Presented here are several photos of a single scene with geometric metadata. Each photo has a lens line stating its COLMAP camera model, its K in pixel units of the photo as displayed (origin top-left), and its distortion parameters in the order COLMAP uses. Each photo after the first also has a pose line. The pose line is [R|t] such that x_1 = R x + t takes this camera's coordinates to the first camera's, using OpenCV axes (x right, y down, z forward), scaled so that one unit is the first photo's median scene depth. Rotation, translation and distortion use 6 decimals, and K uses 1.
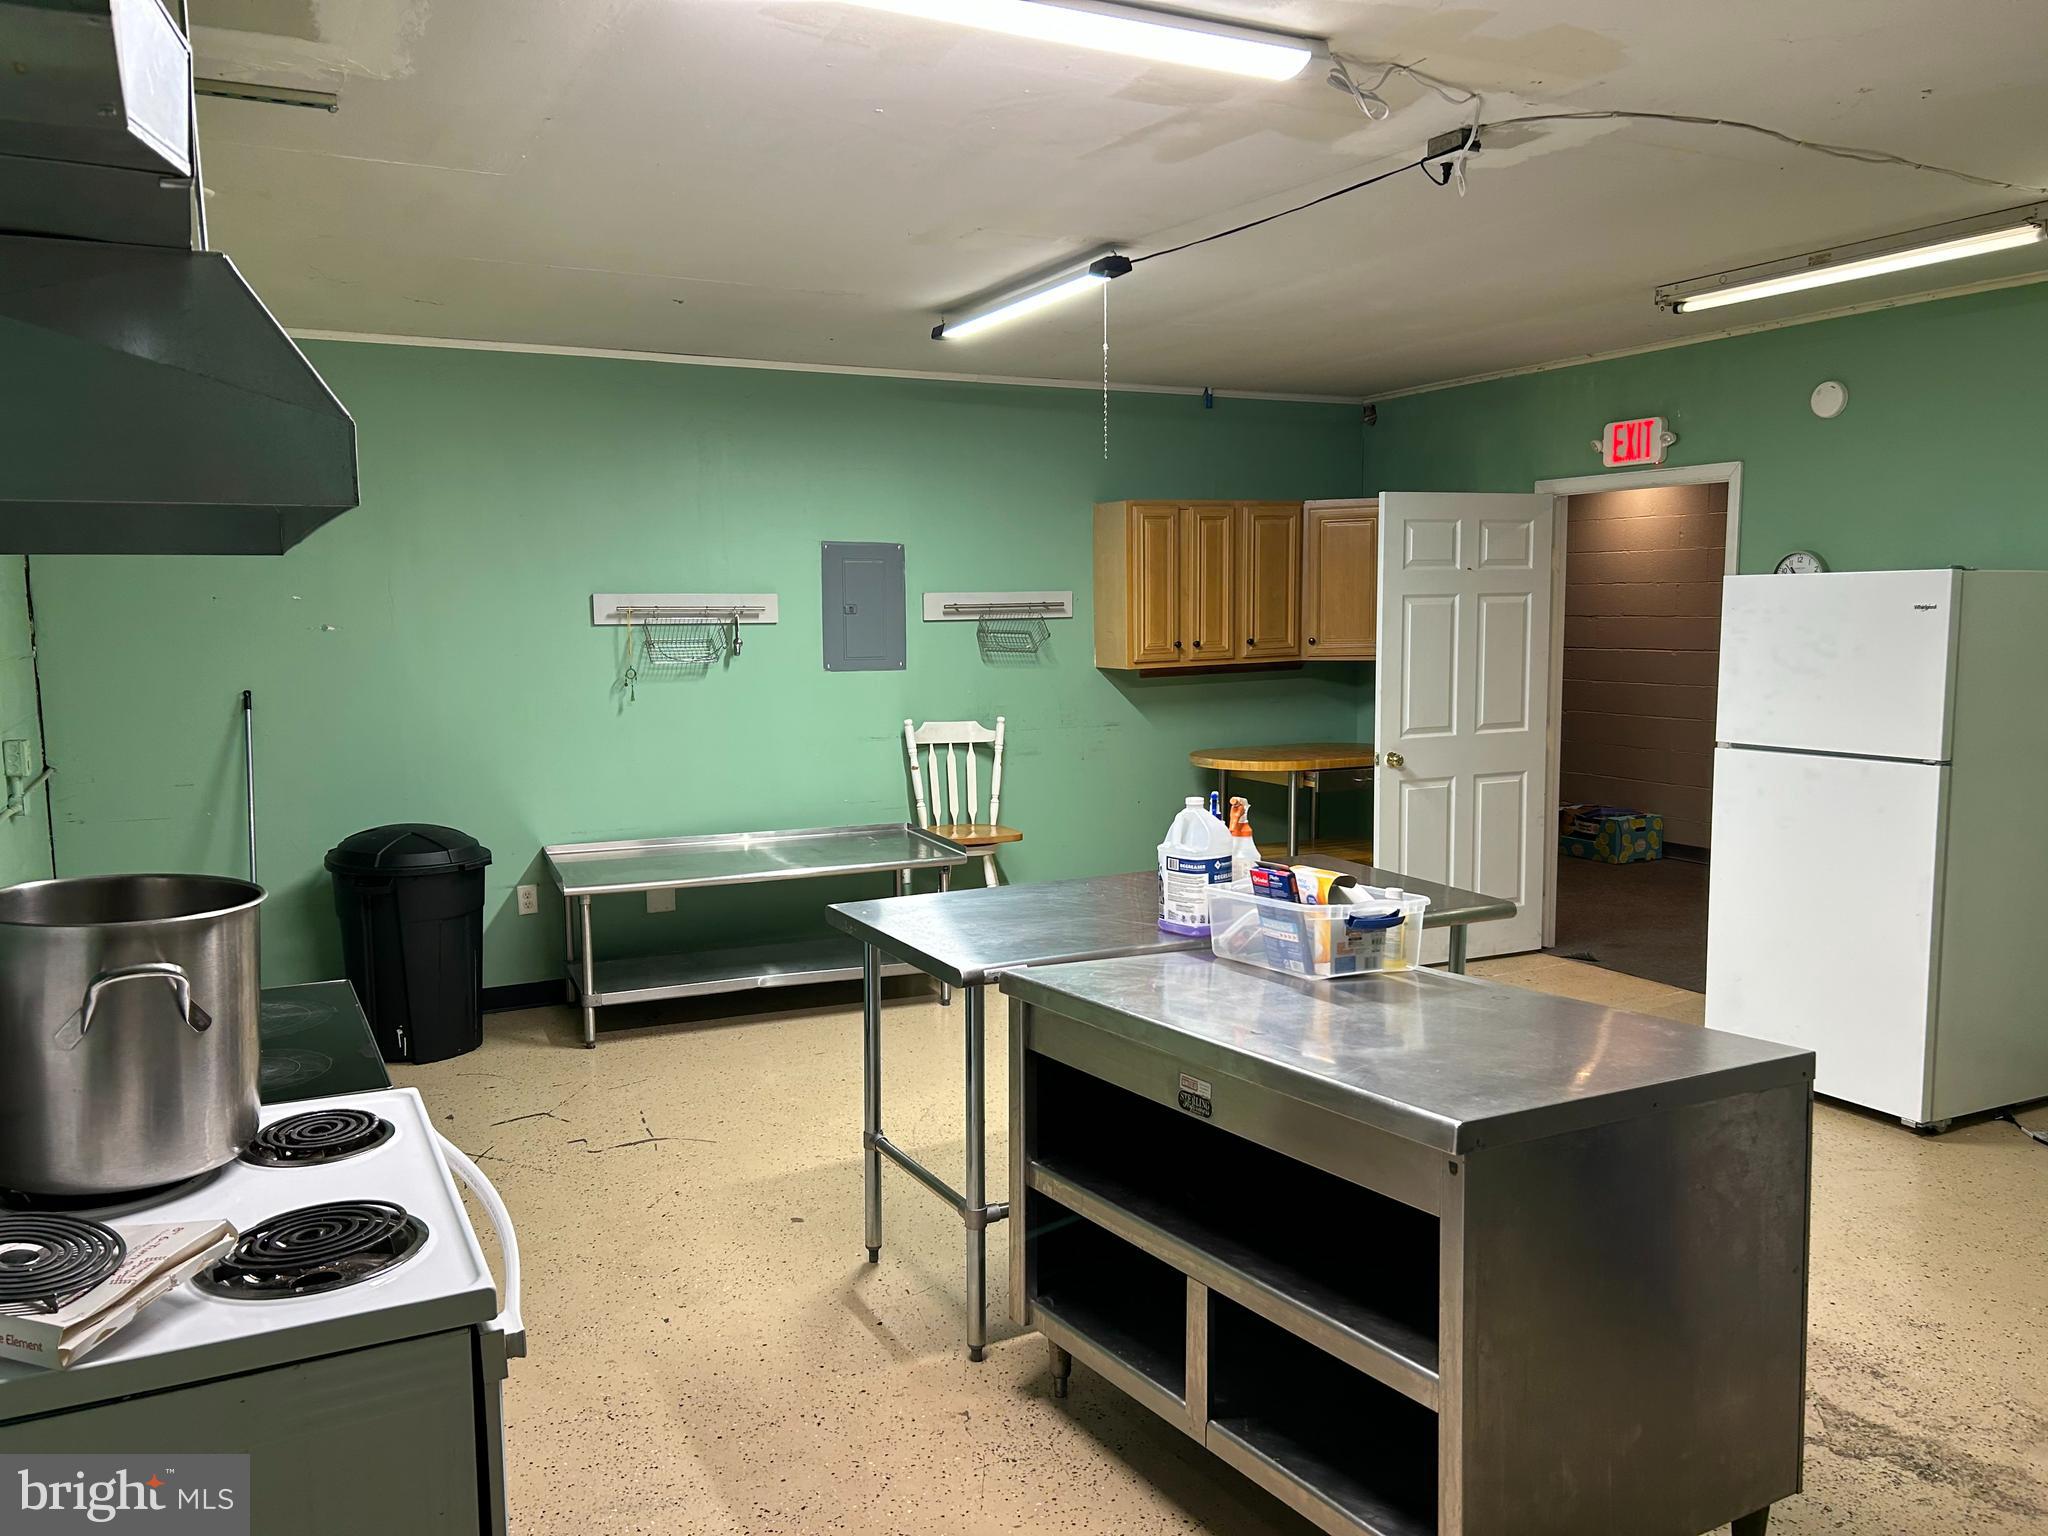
lens RADIAL K [[1543.1, 0, 1024.0], [0, 1543.1, 768.0], [0, 0, 1]] dist [0.018389, 0.001726]
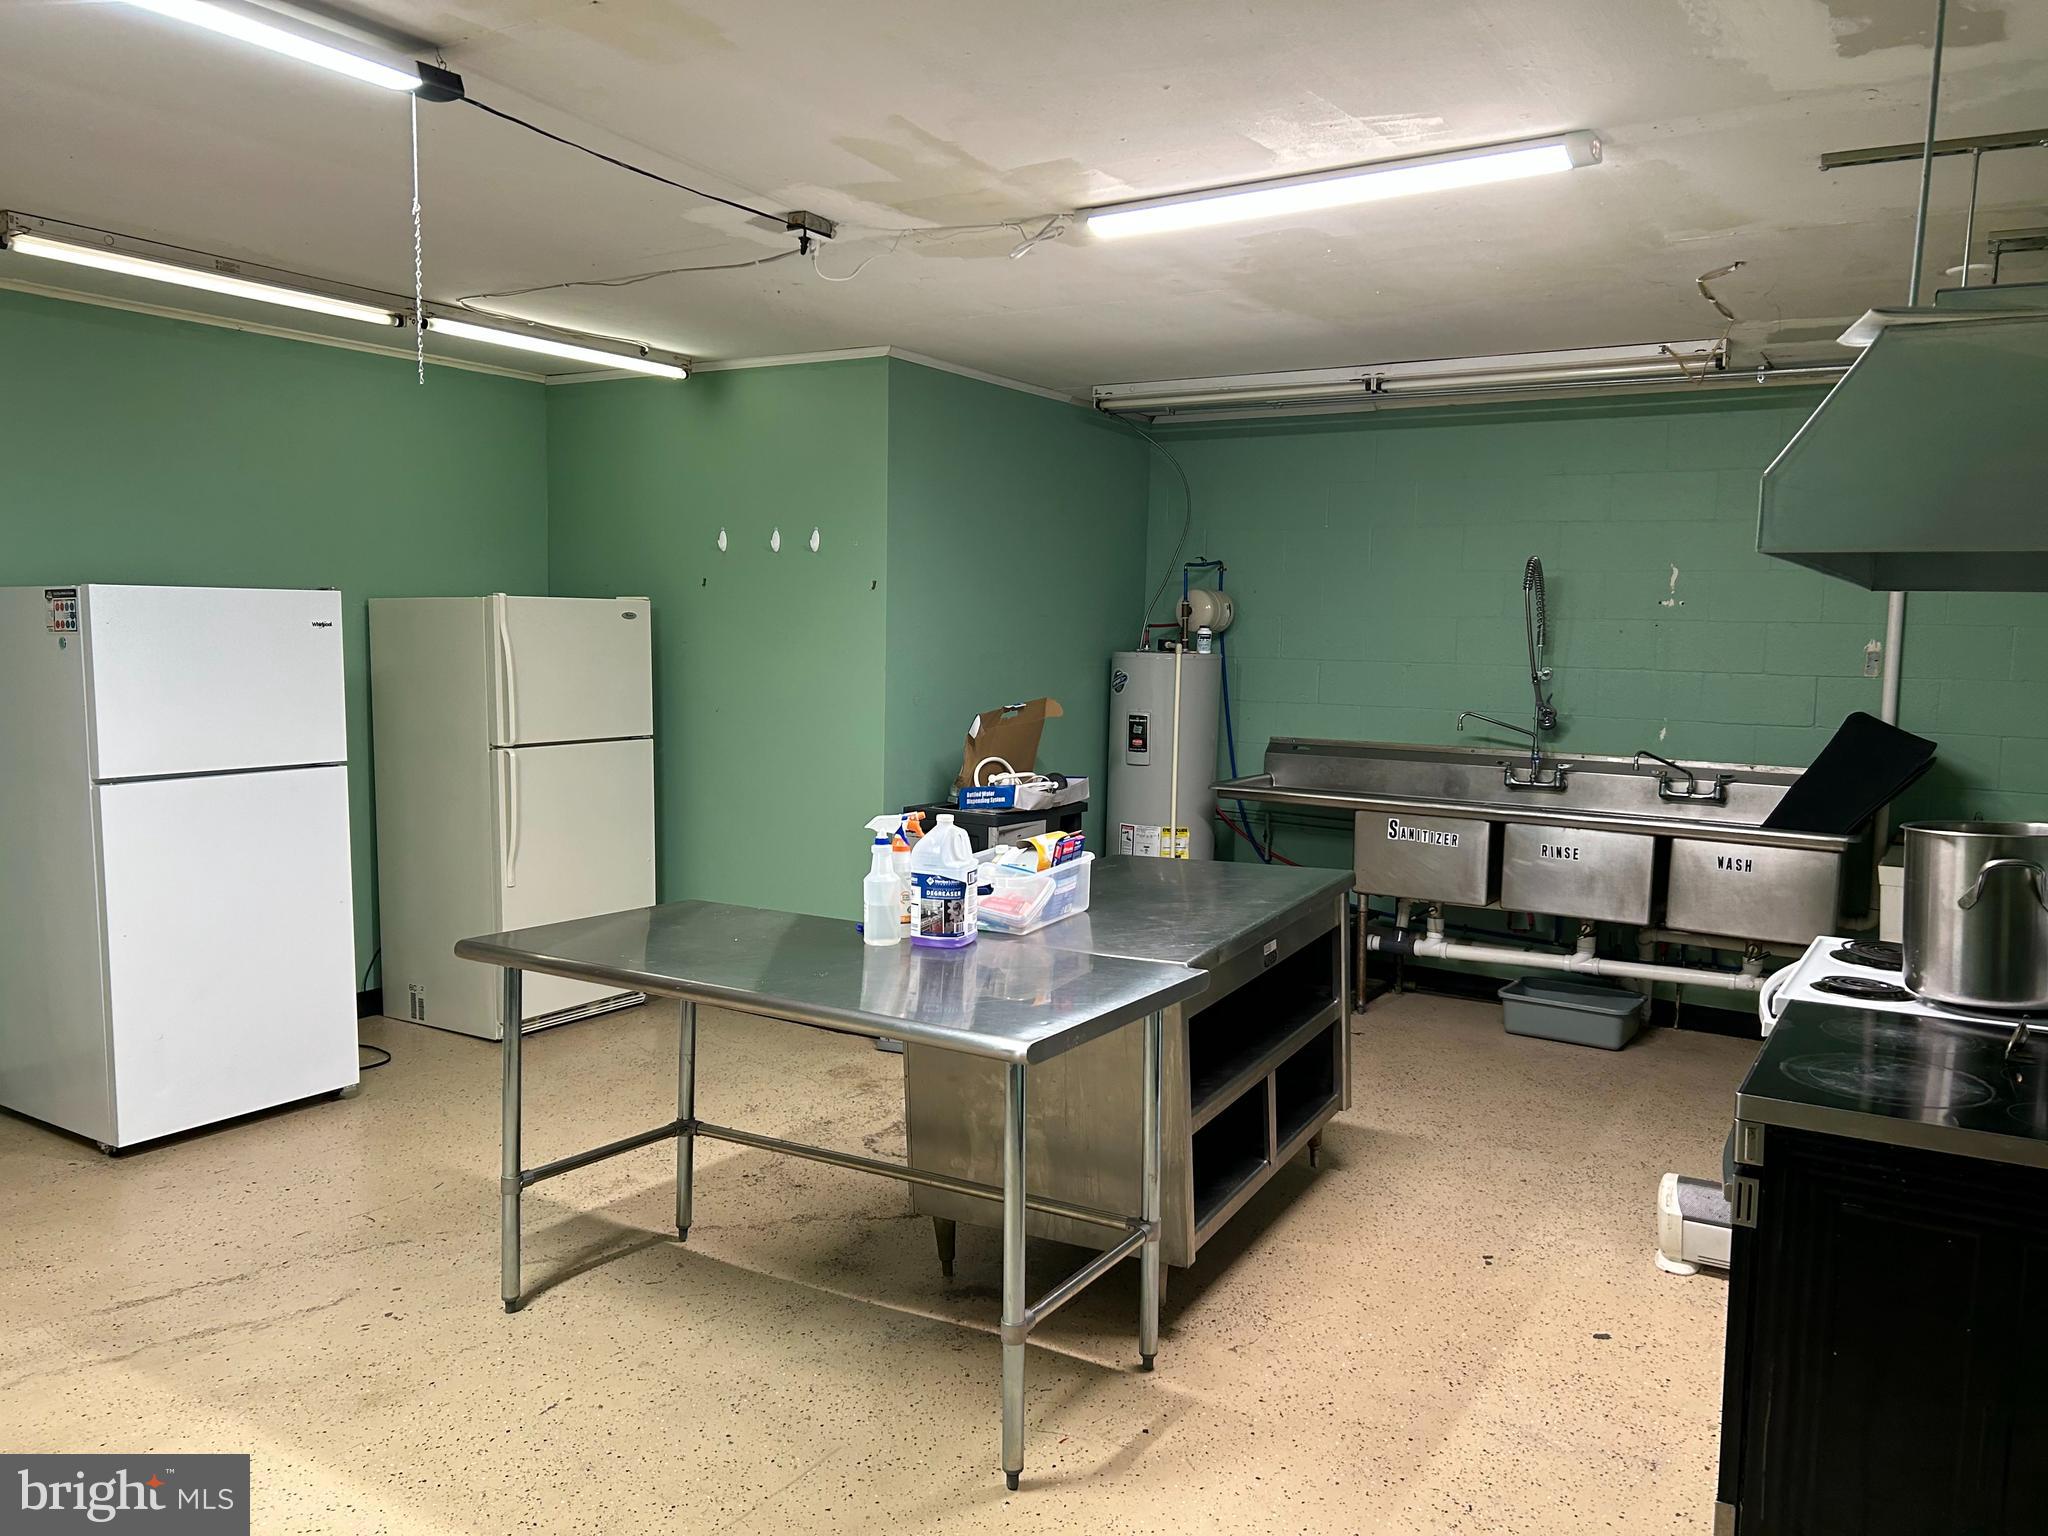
lens RADIAL K [[1543.1, 0, 1024.0], [0, 1543.1, 768.0], [0, 0, 1]] dist [0.018389, 0.001726]
pose [[-0.497755, -0.083472, 0.863291, -0.802675], [0.081247, 0.986494, 0.142230, -0.153828], [-0.863504, 0.140935, -0.484250, 1.444801]]
